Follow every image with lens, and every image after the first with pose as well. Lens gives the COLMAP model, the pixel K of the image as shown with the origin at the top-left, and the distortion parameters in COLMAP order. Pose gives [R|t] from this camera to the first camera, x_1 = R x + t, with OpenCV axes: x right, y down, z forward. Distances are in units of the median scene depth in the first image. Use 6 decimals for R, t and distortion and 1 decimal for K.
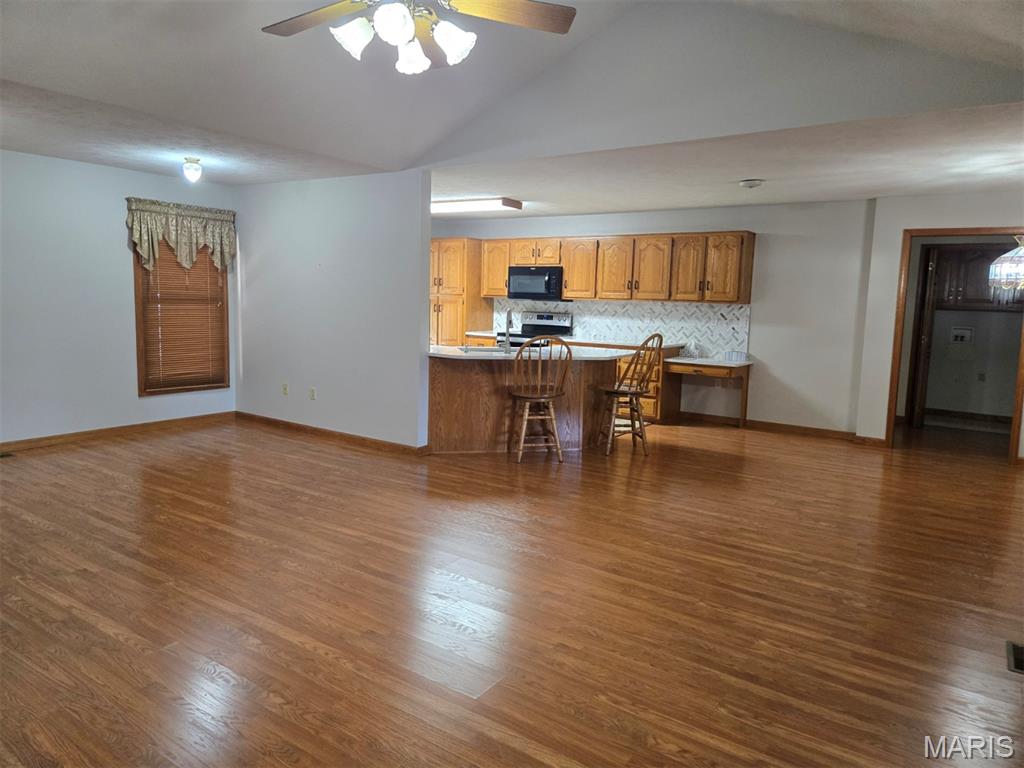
lens RADIAL K [[701.4, 0, 510.2], [0, 701.4, 362.2], [0, 0, 1]] dist [0.063538, -0.057704]
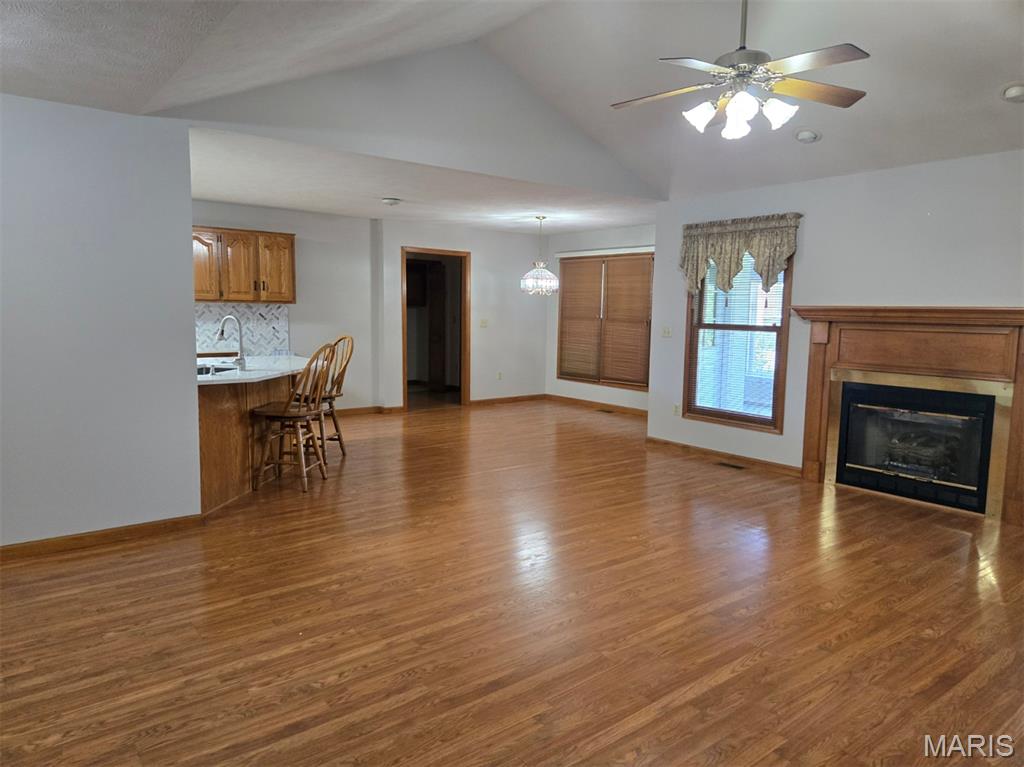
lens RADIAL K [[707.7, 0, 509.3], [0, 707.7, 382.5], [0, 0, 1]] dist [0.065376, -0.060311]
pose [[0.275059, -0.126565, 0.953060, -0.656336], [0.084966, 0.990619, 0.107031, -0.057343], [-0.957665, 0.051538, 0.283233, 0.435220]]
